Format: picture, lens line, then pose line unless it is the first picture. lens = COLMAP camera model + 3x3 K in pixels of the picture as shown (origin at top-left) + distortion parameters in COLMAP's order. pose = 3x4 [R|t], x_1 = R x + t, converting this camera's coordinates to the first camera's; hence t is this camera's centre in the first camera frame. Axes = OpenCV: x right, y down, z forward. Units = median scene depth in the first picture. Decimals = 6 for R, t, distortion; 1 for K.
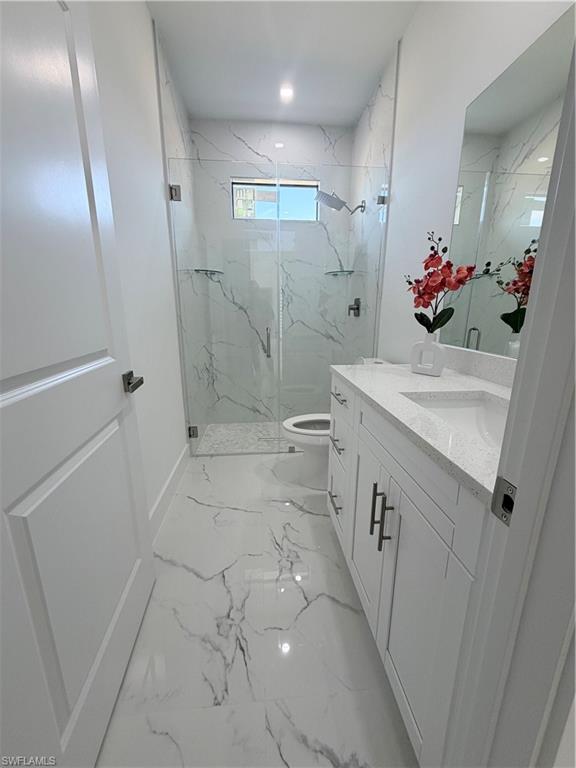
lens RADIAL K [[304.9, 0, 285.8], [0, 304.9, 381.8], [0, 0, 1]] dist [-0.000062, 0.000542]
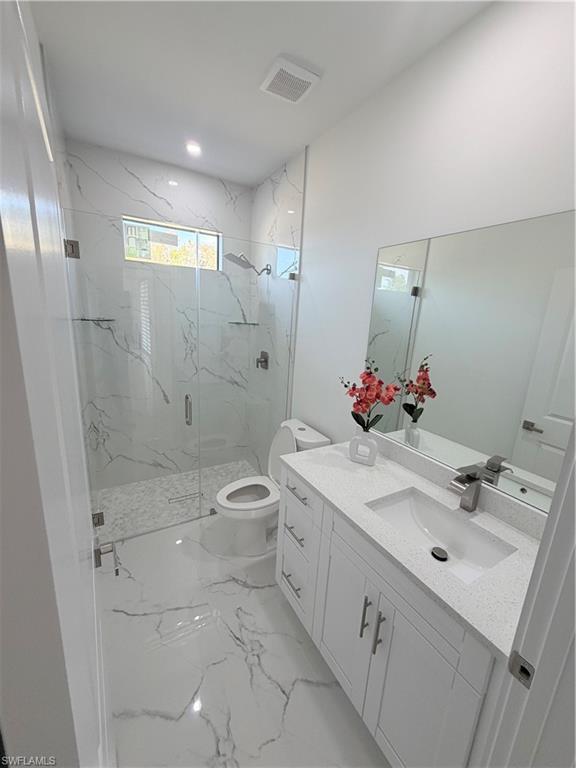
lens RADIAL K [[304.9, 0, 285.9], [0, 304.9, 382.8], [0, 0, 1]] dist [-0.000062, 0.000542]
pose [[0.906119, -0.048554, 0.420227, -0.182076], [0.047798, 0.998781, 0.012338, -0.216343], [-0.420313, 0.008906, 0.907335, 0.009782]]
